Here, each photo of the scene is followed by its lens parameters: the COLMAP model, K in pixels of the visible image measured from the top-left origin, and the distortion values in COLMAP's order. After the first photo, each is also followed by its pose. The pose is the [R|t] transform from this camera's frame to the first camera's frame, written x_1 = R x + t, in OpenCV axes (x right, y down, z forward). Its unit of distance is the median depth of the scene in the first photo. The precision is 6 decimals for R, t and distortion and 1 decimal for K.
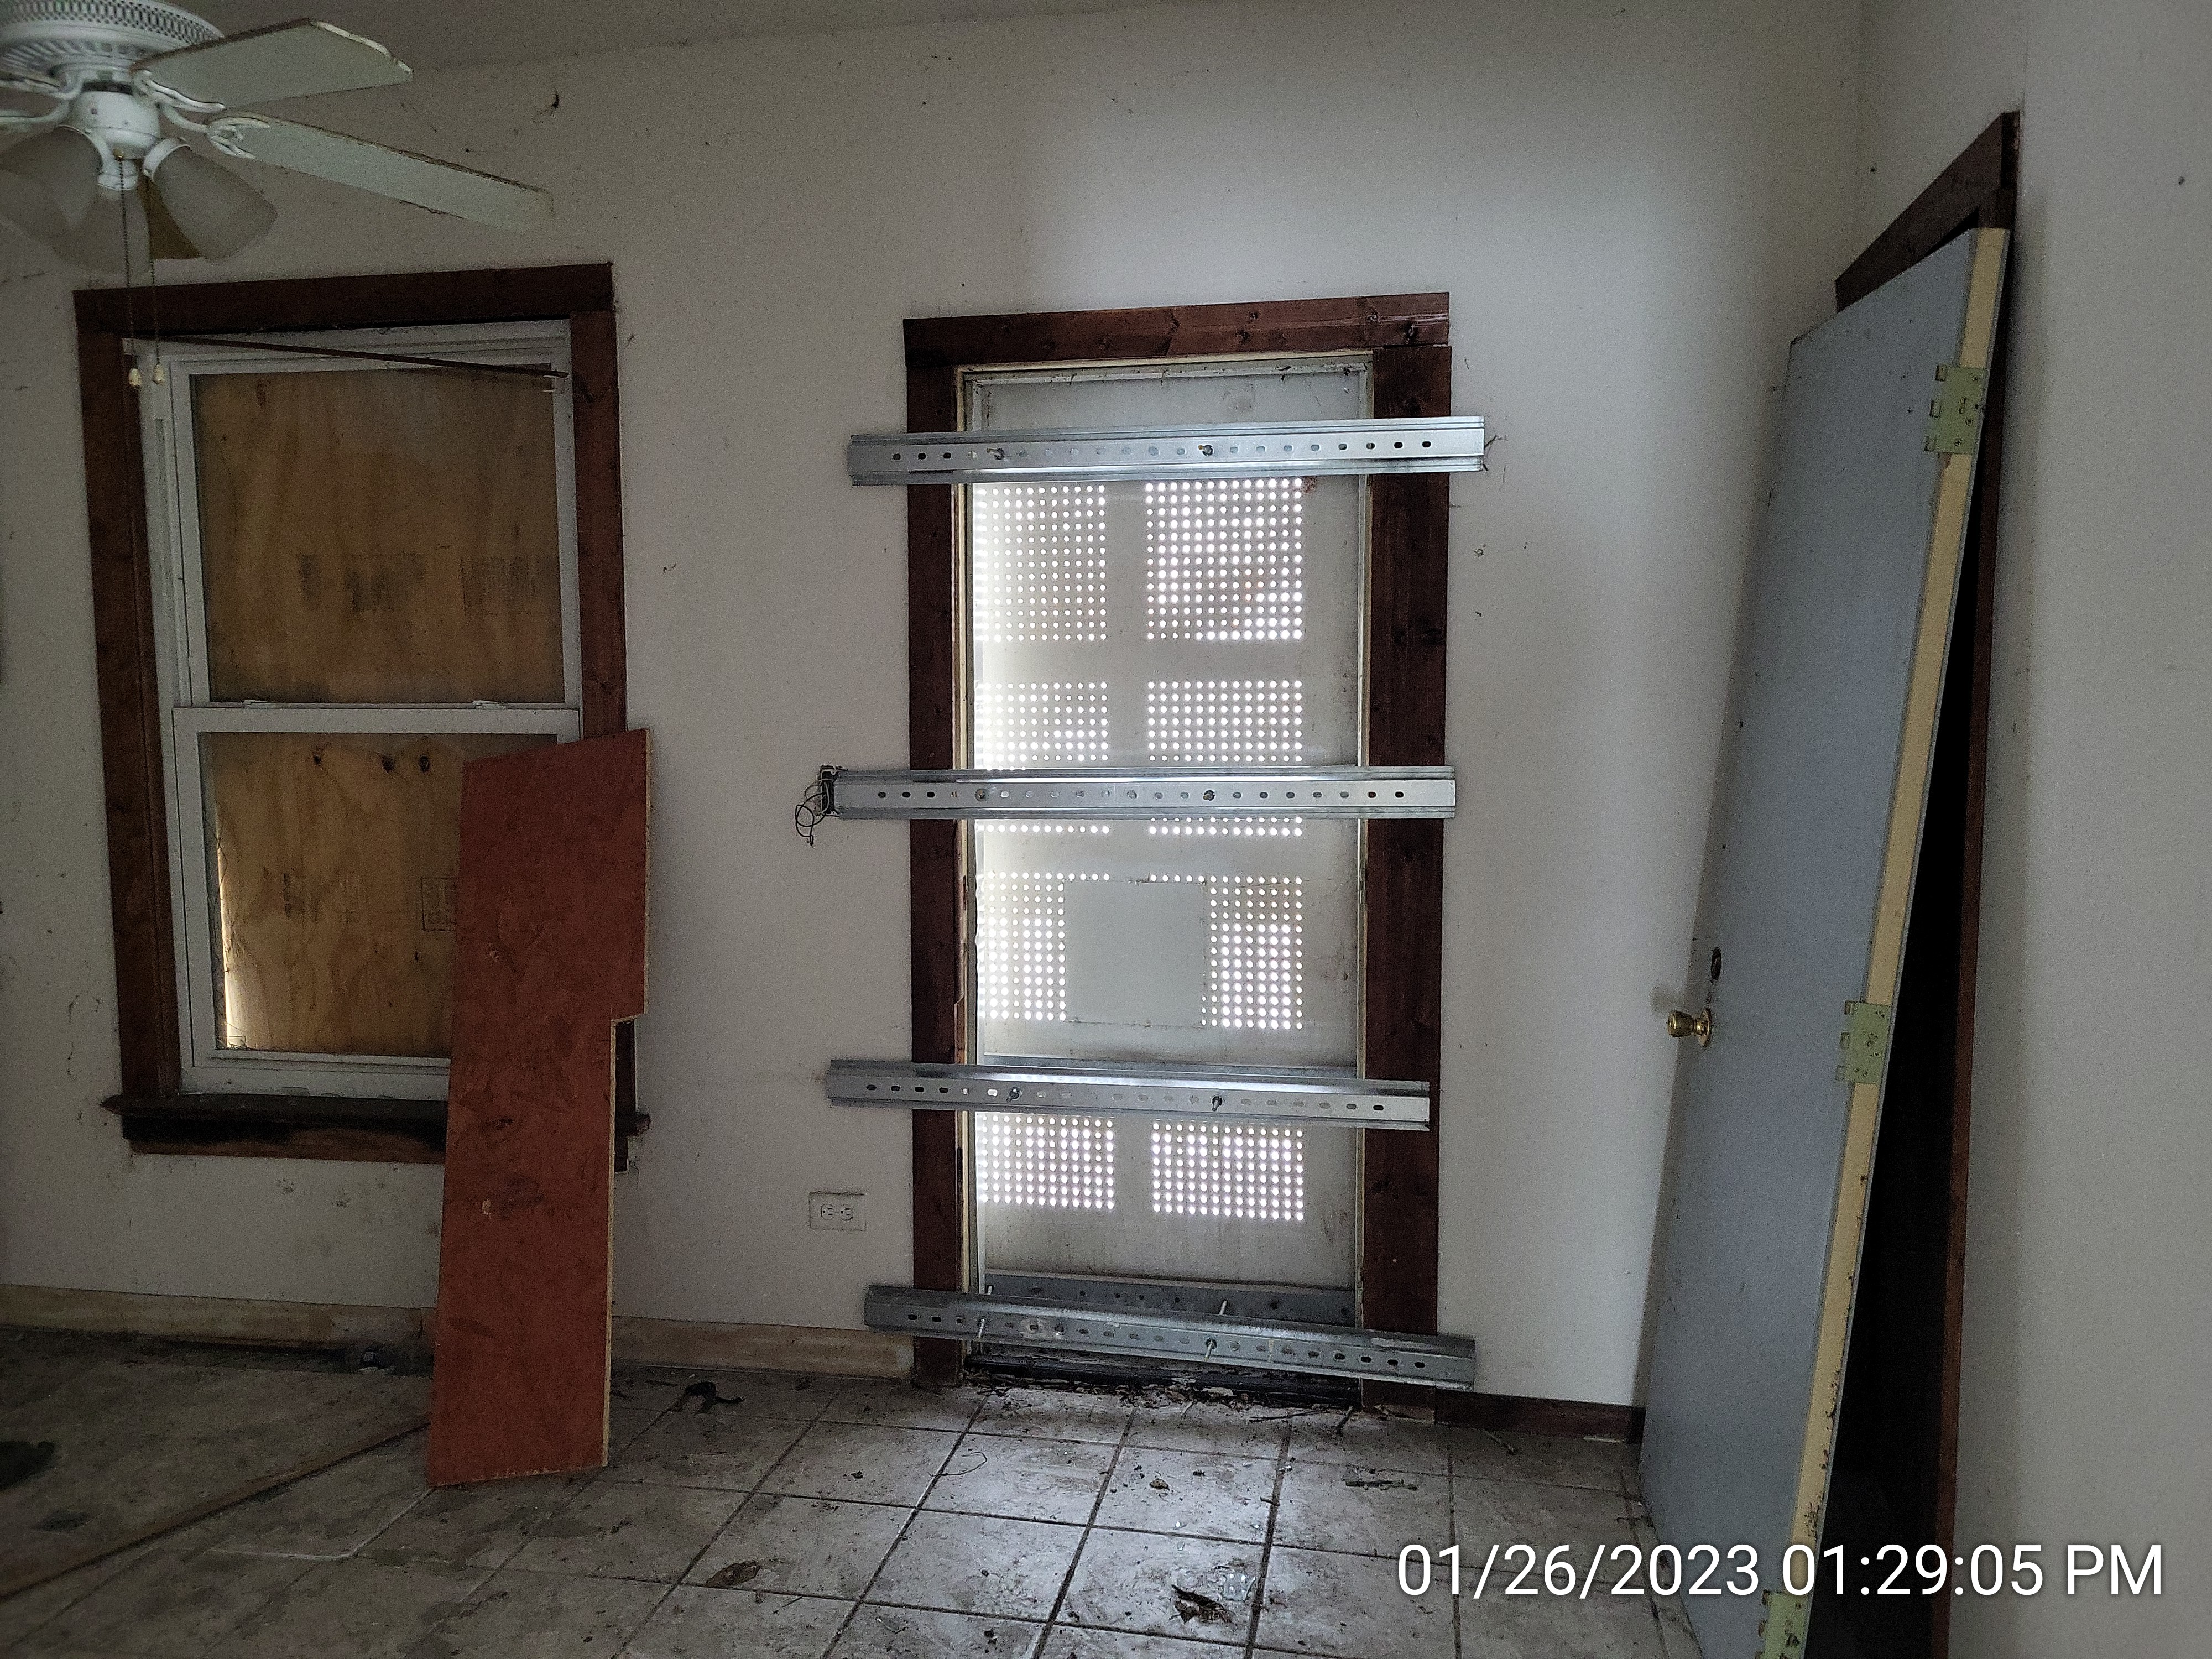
lens RADIAL K [[1680.3, 0, 1104.4], [0, 1680.3, 833.7], [0, 0, 1]] dist [0.044317, -0.036159]
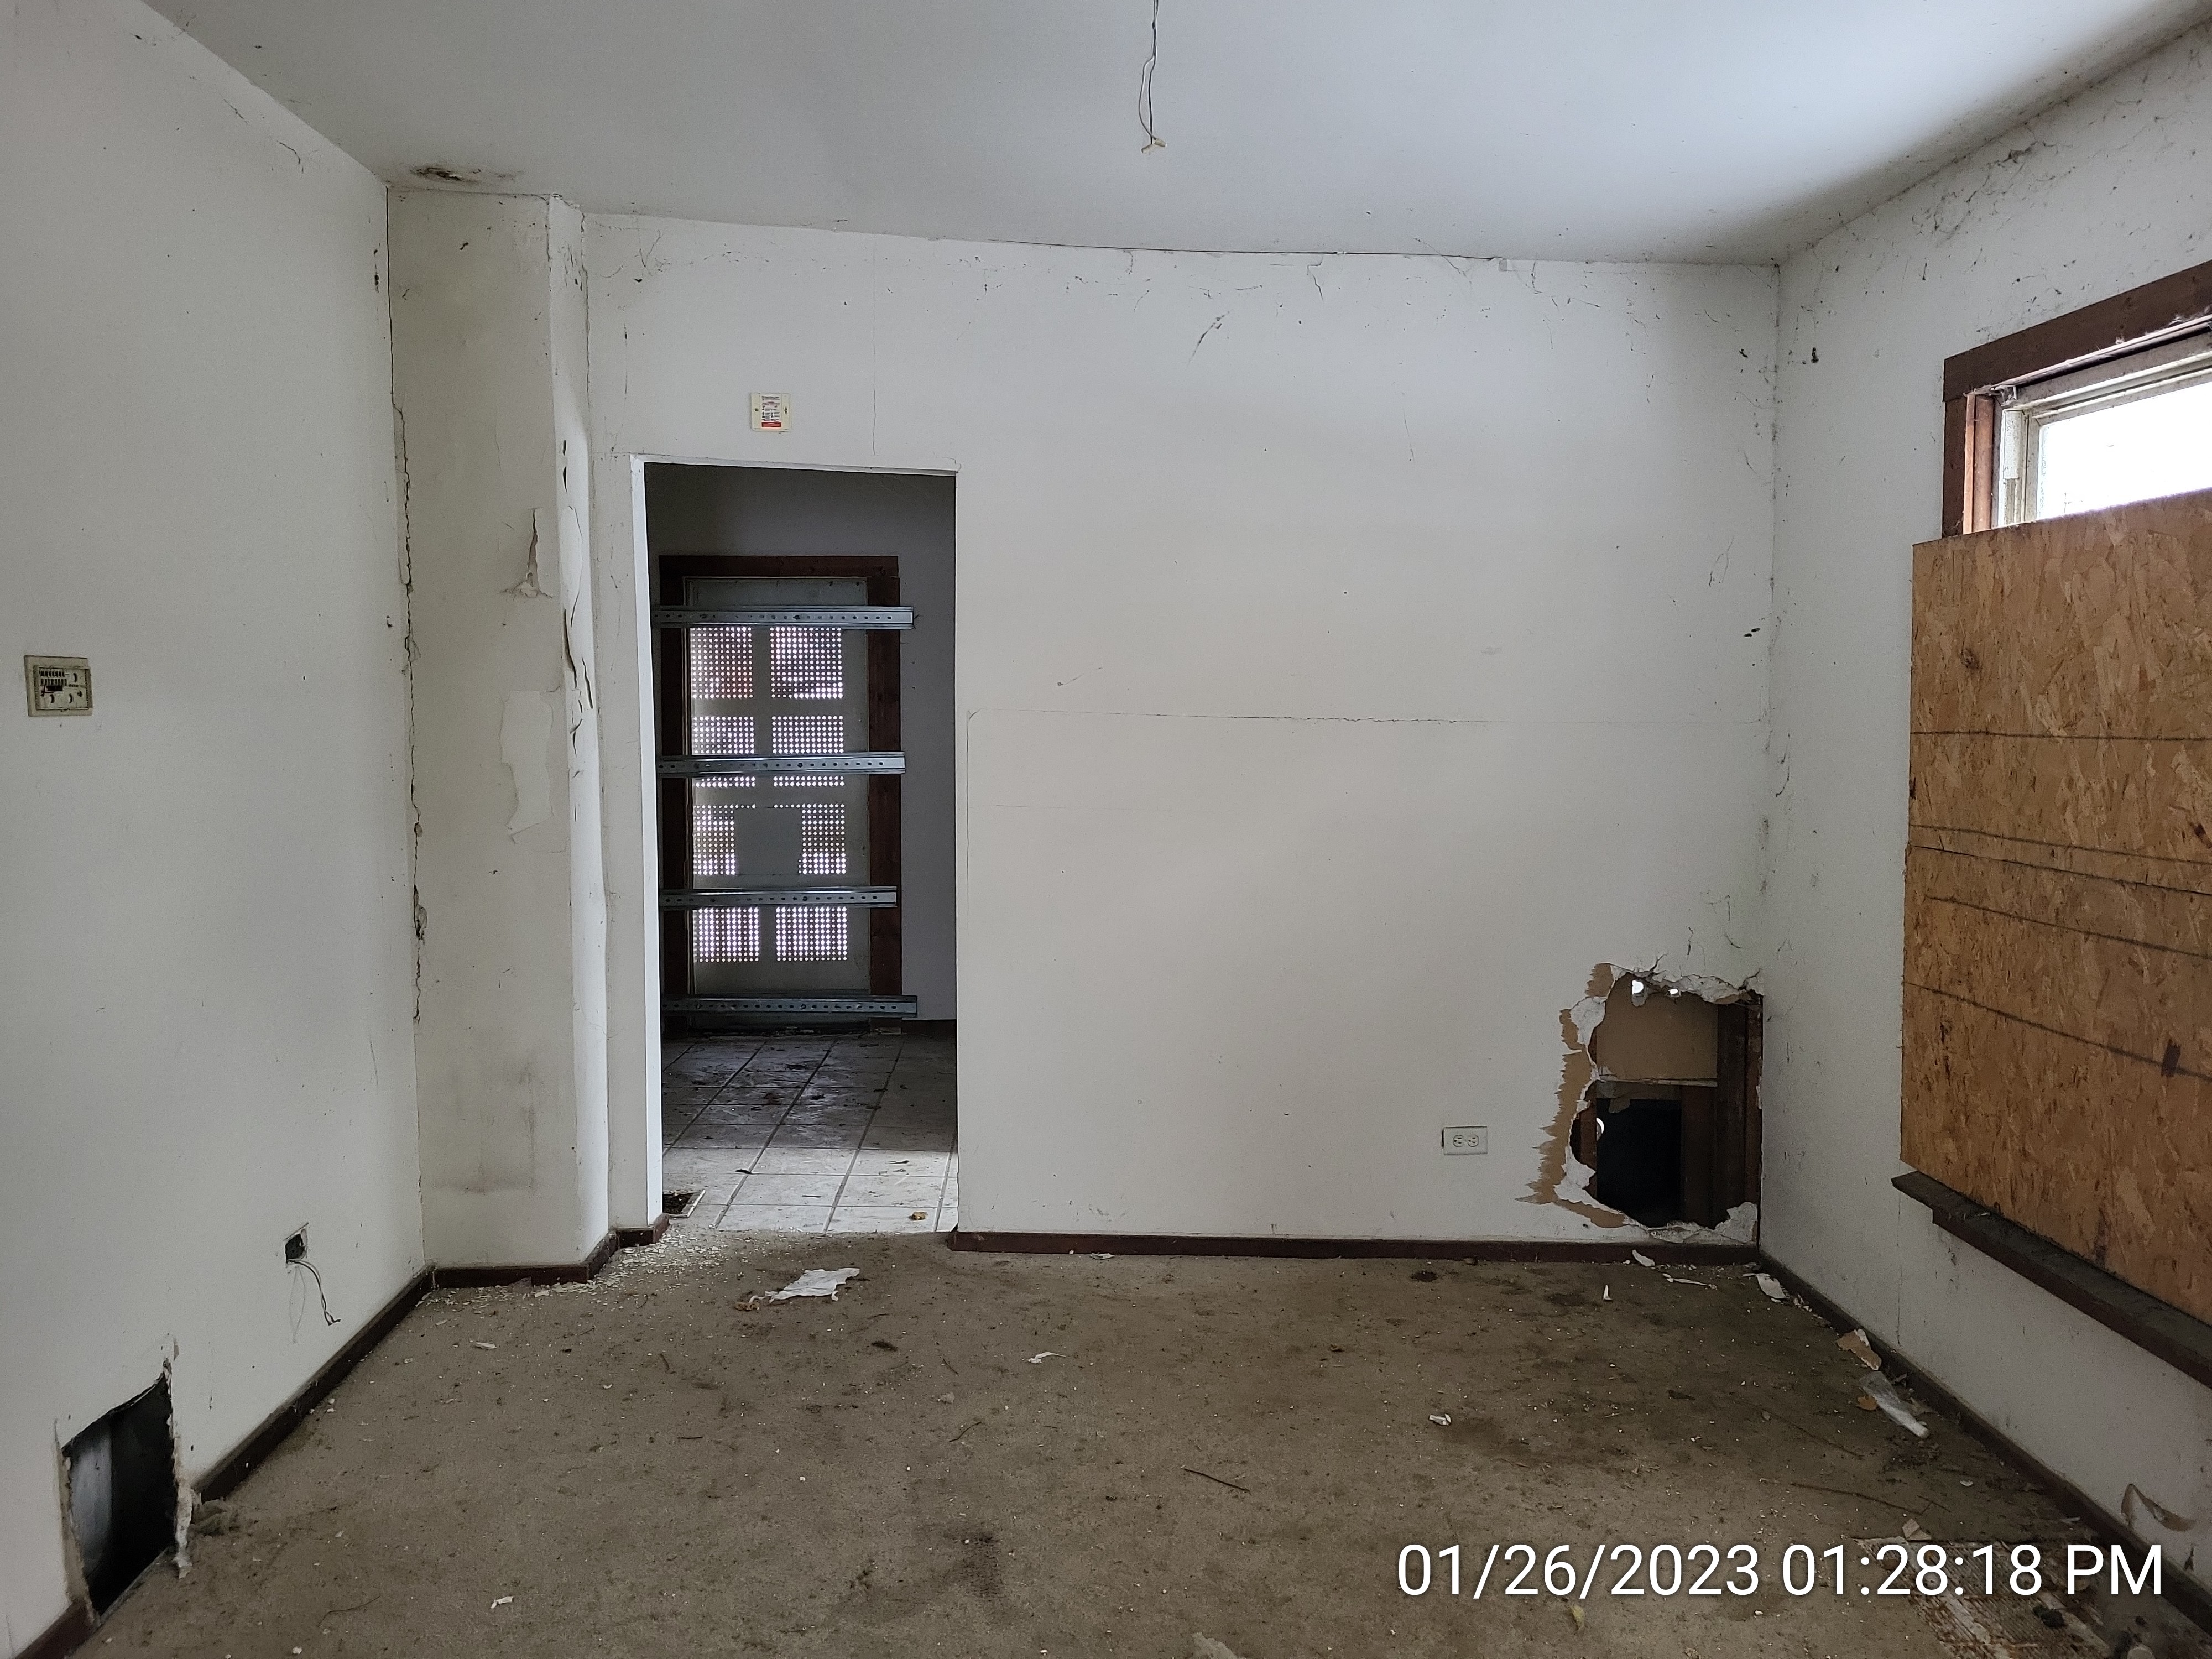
lens RADIAL K [[1680.3, 0, 1117.4], [0, 1680.3, 811.2], [0, 0, 1]] dist [0.044317, -0.036159]
pose [[0.973635, -0.009822, 0.227900, -0.037091], [0.020647, 0.998766, -0.045163, 0.141374], [-0.227175, 0.048678, 0.972637, -1.234968]]
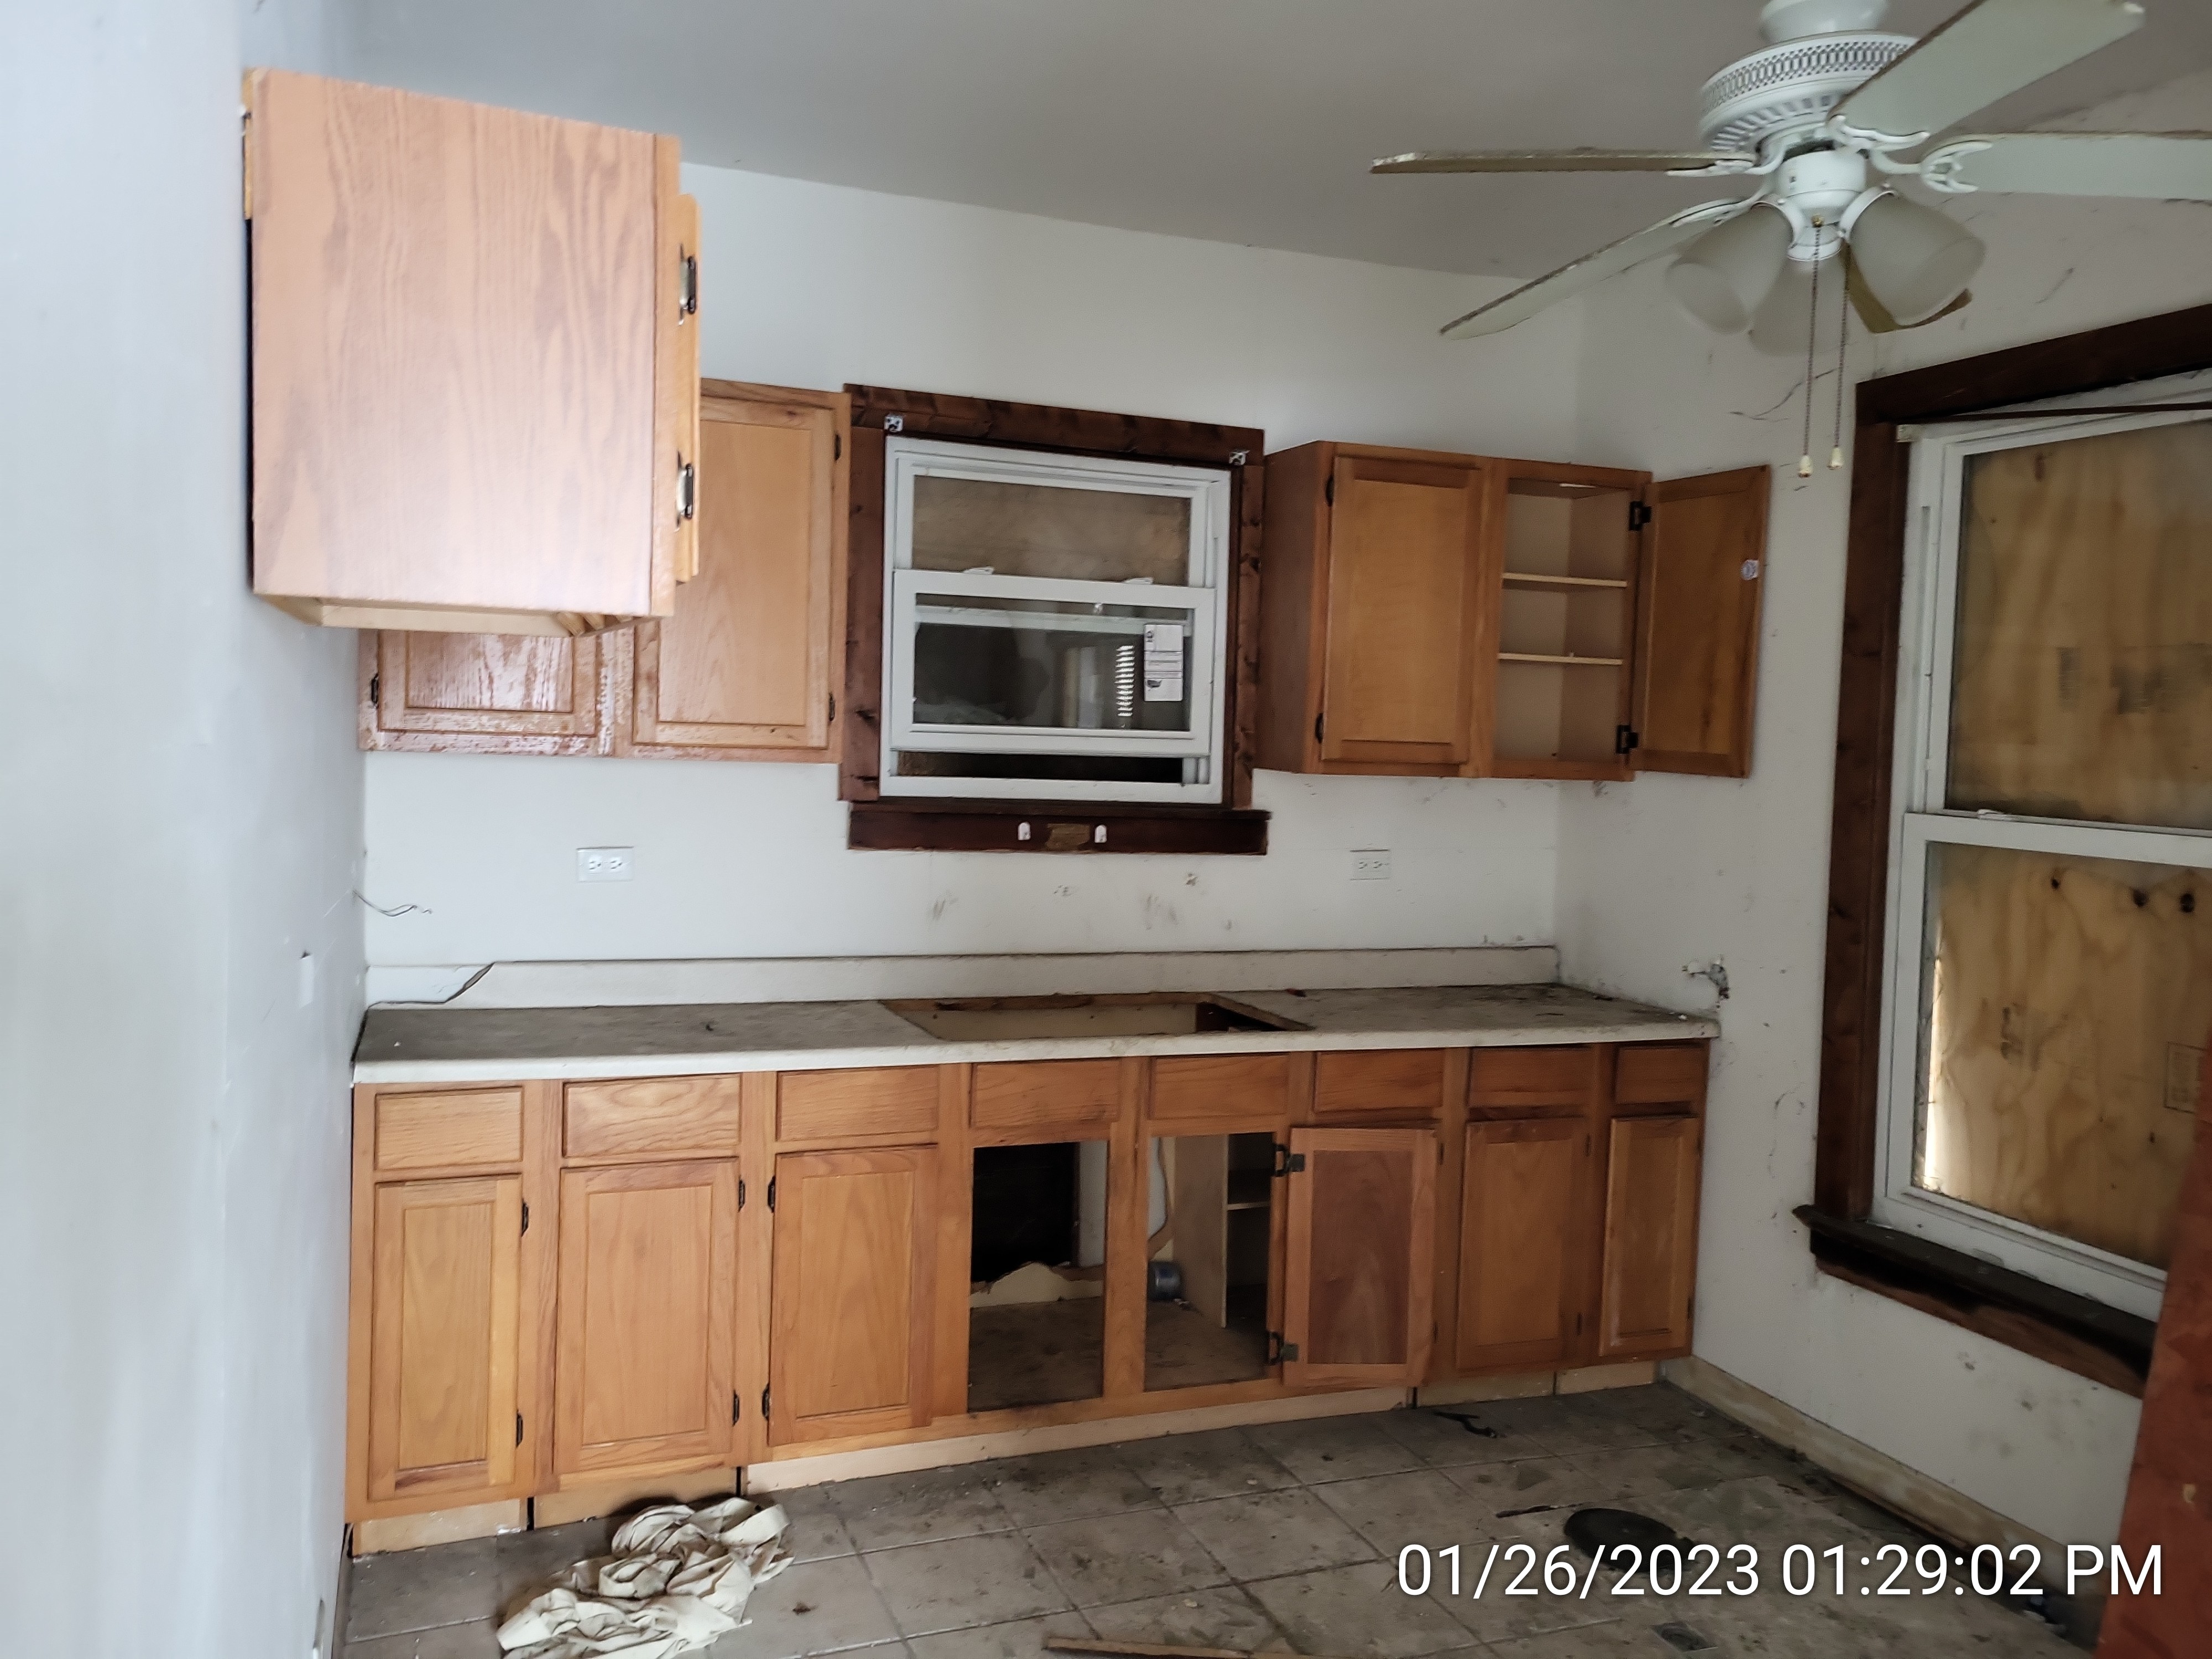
lens RADIAL K [[1680.3, 0, 1097.6], [0, 1680.3, 808.6], [0, 0, 1]] dist [0.044317, -0.036159]
pose [[0.535079, 0.068671, -0.842006, -0.002427], [-0.120684, 0.992682, 0.004268, -0.027234], [0.836137, 0.099333, 0.539451, 0.129973]]
